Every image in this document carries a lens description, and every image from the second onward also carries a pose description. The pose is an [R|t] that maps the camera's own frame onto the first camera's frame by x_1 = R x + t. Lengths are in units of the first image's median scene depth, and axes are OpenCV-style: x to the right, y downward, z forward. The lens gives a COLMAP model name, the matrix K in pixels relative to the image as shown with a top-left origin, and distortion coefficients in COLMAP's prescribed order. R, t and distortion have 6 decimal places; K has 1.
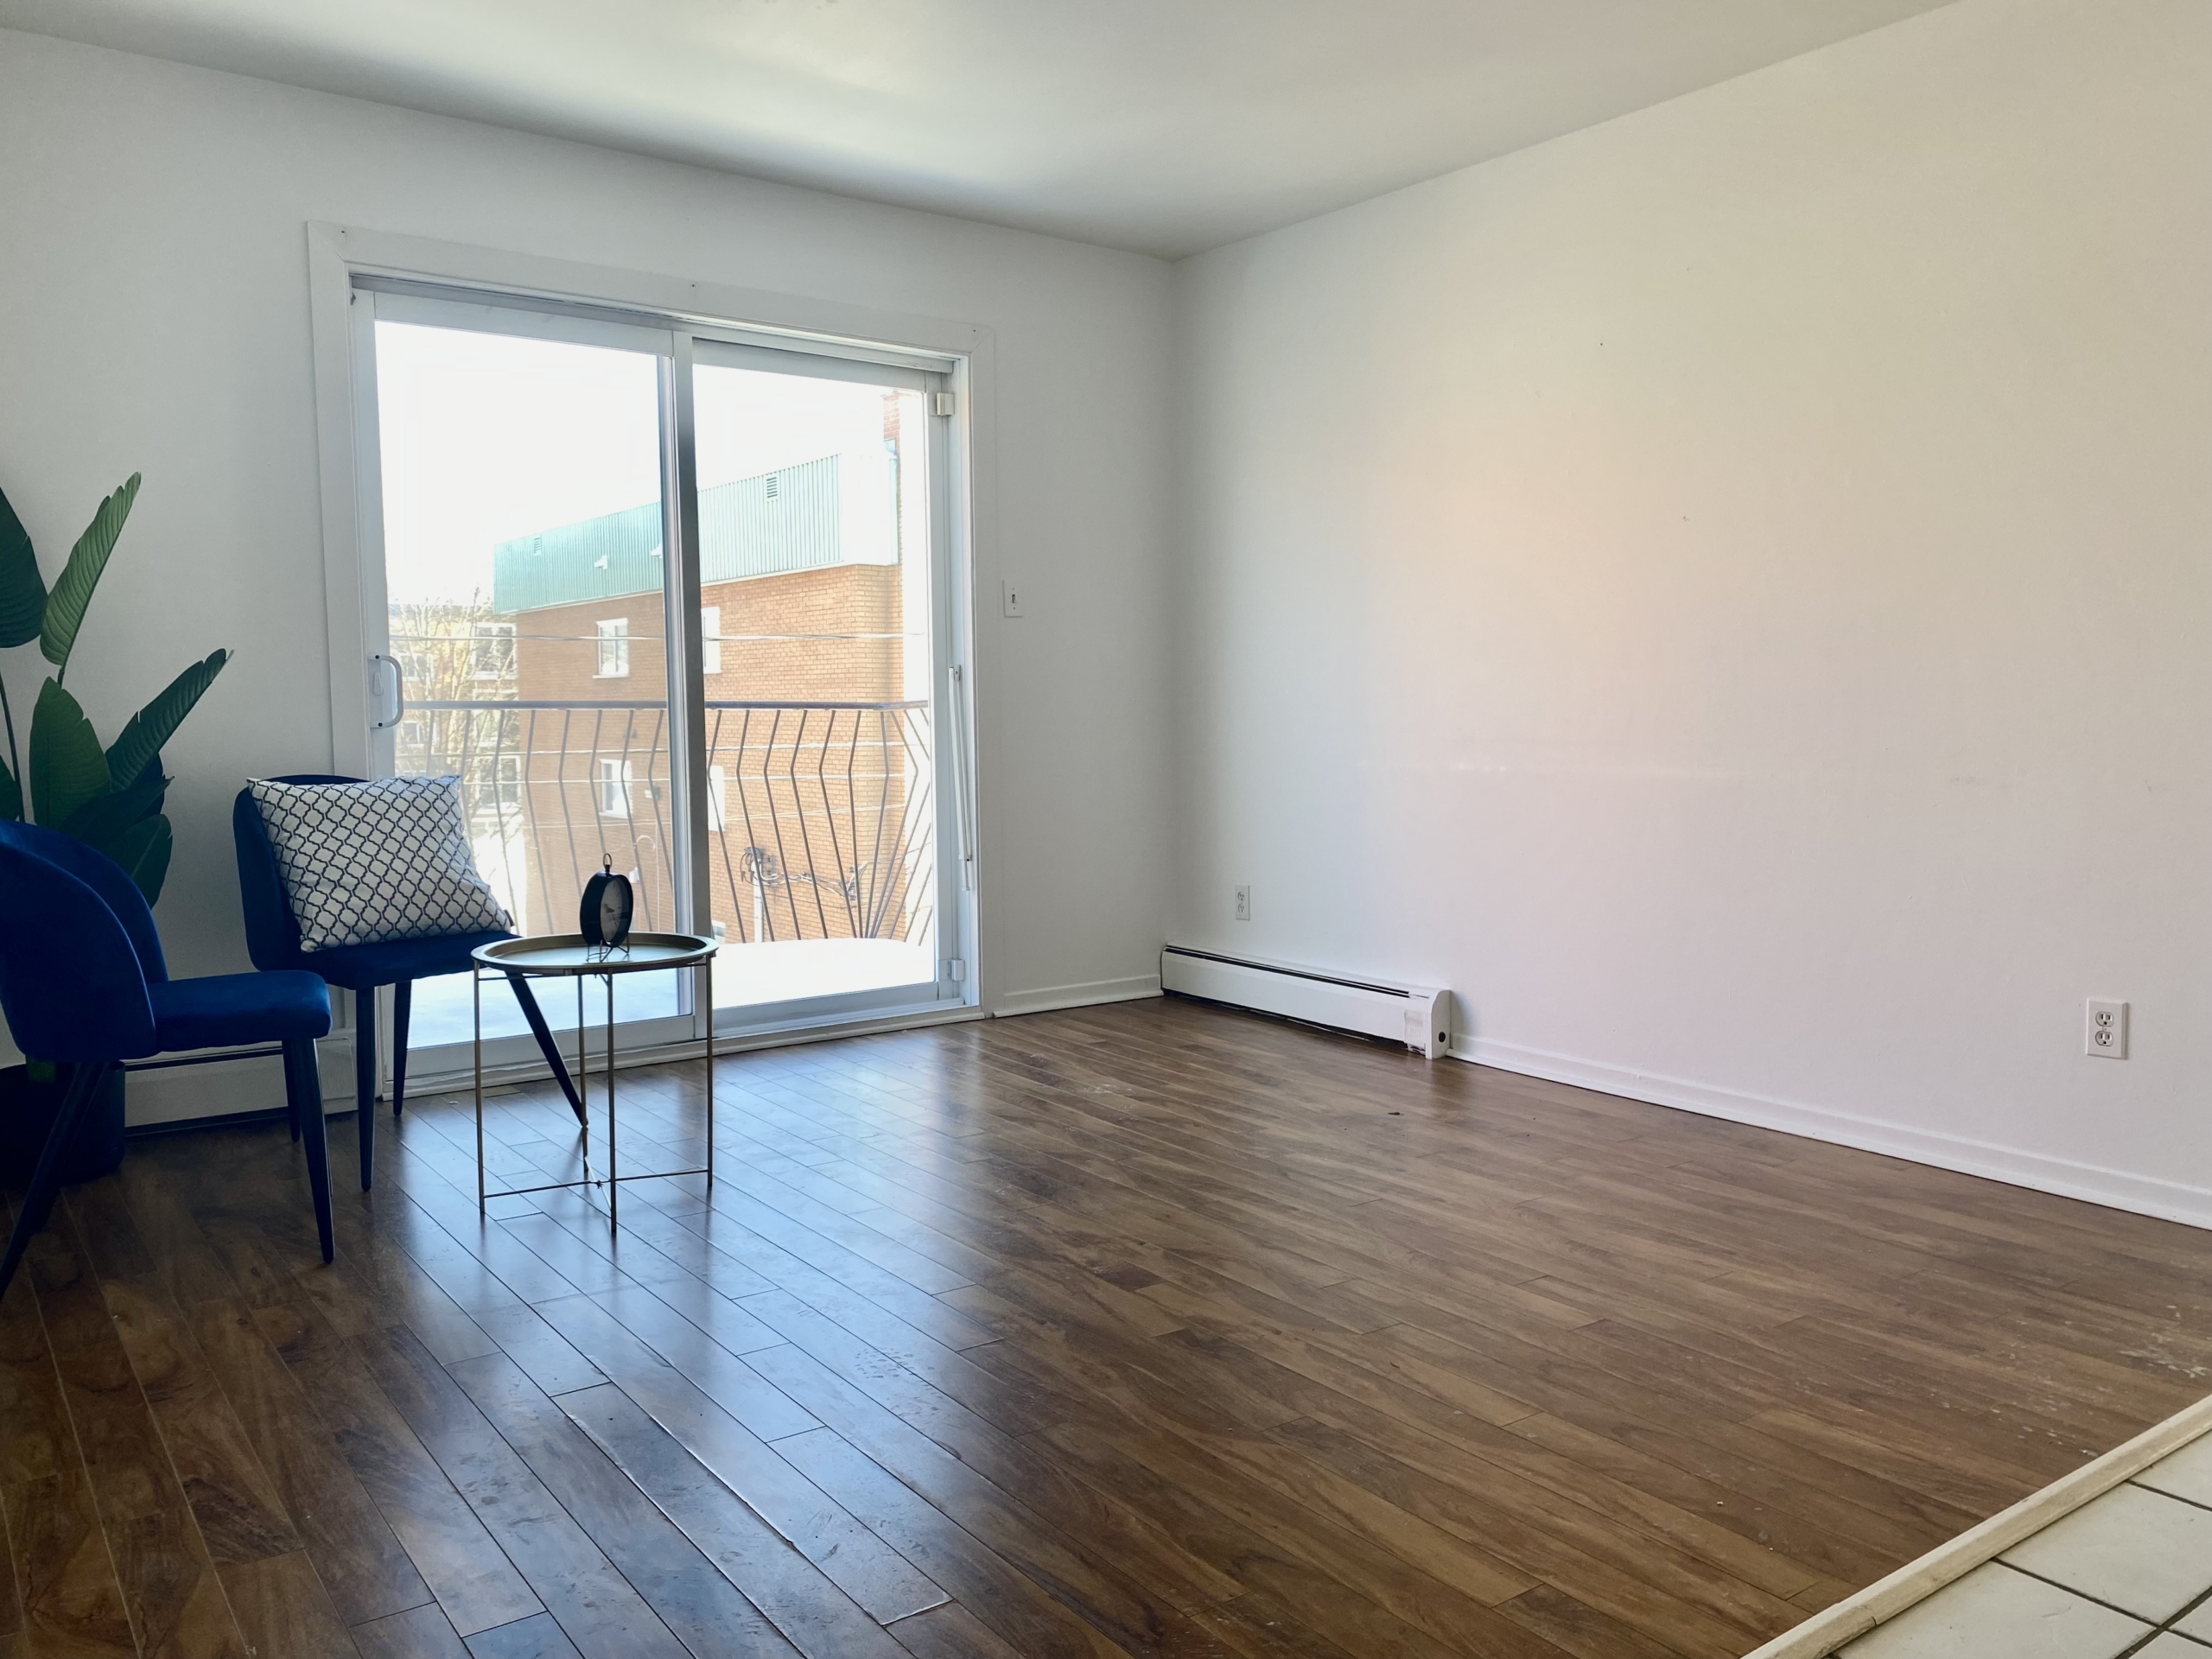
lens RADIAL K [[1681.7, 0, 1090.7], [0, 1681.7, 835.0], [0, 0, 1]] dist [0.017549, -0.003694]
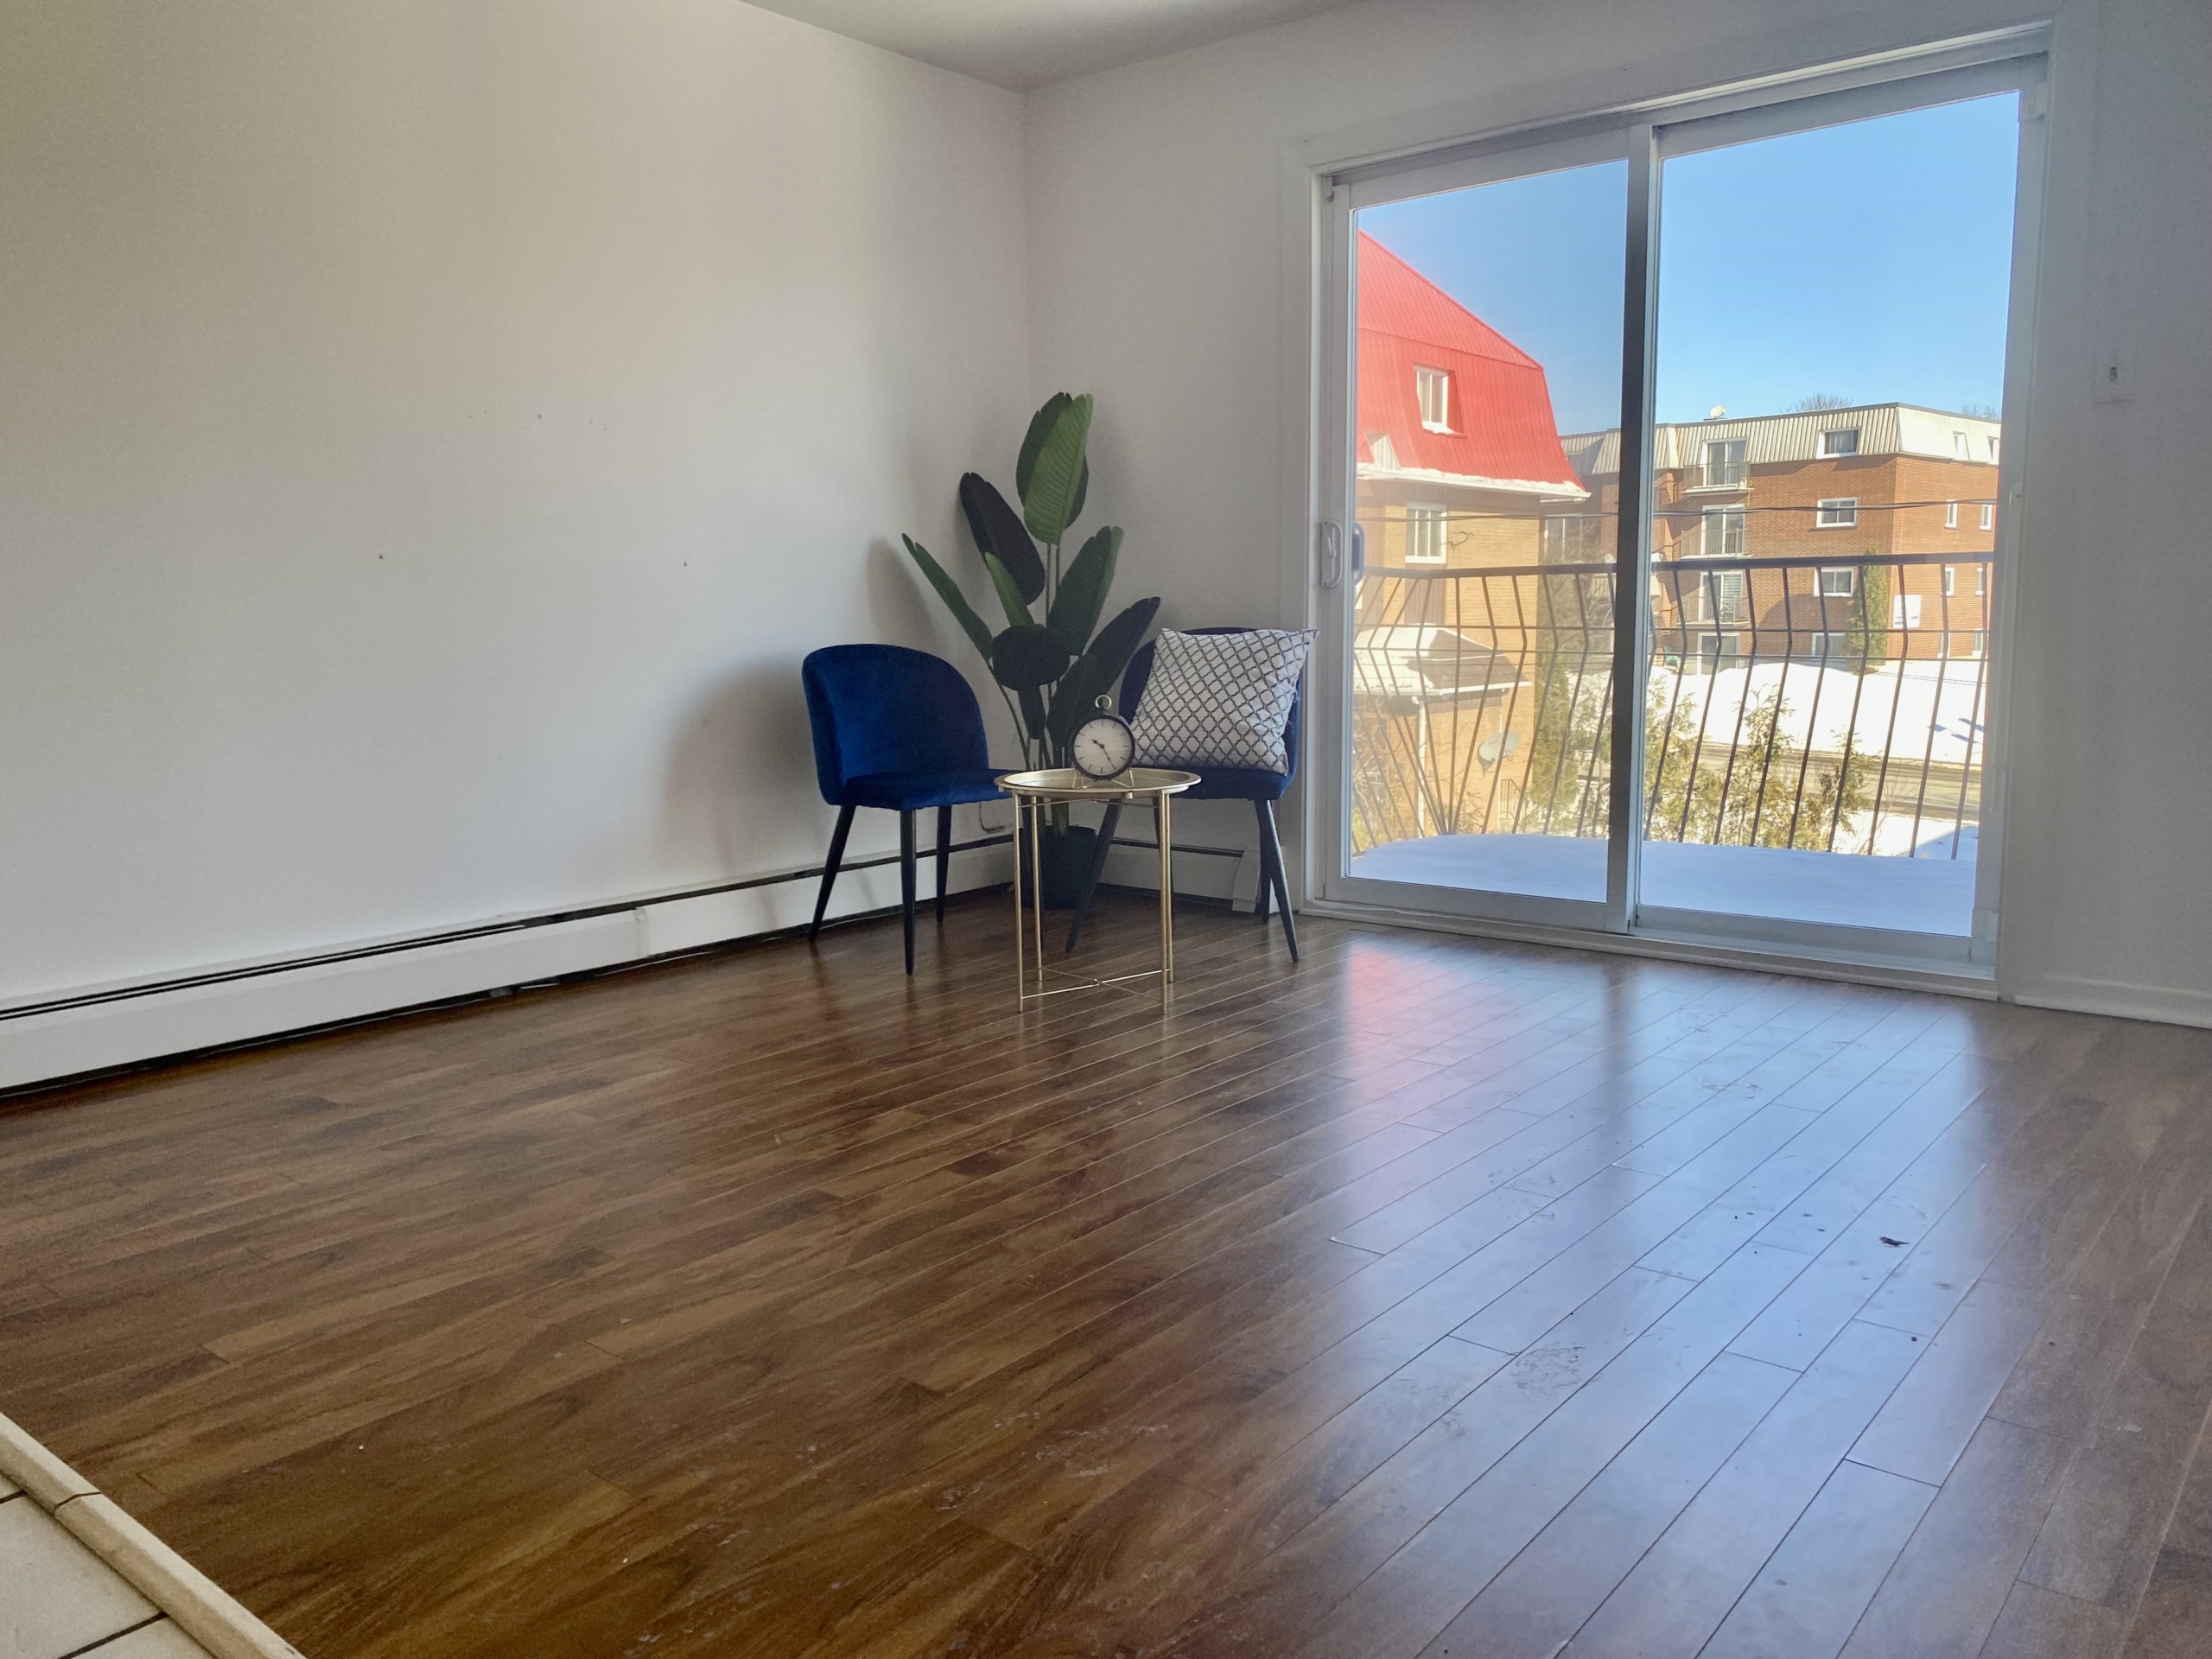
lens RADIAL K [[1681.7, 0, 1090.7], [0, 1681.7, 835.0], [0, 0, 1]] dist [0.017549, -0.003694]
pose [[0.244872, 0.130616, -0.960717, 1.068125], [-0.059661, 0.991036, 0.119532, -0.040592], [0.967718, 0.028047, 0.250470, 0.956911]]
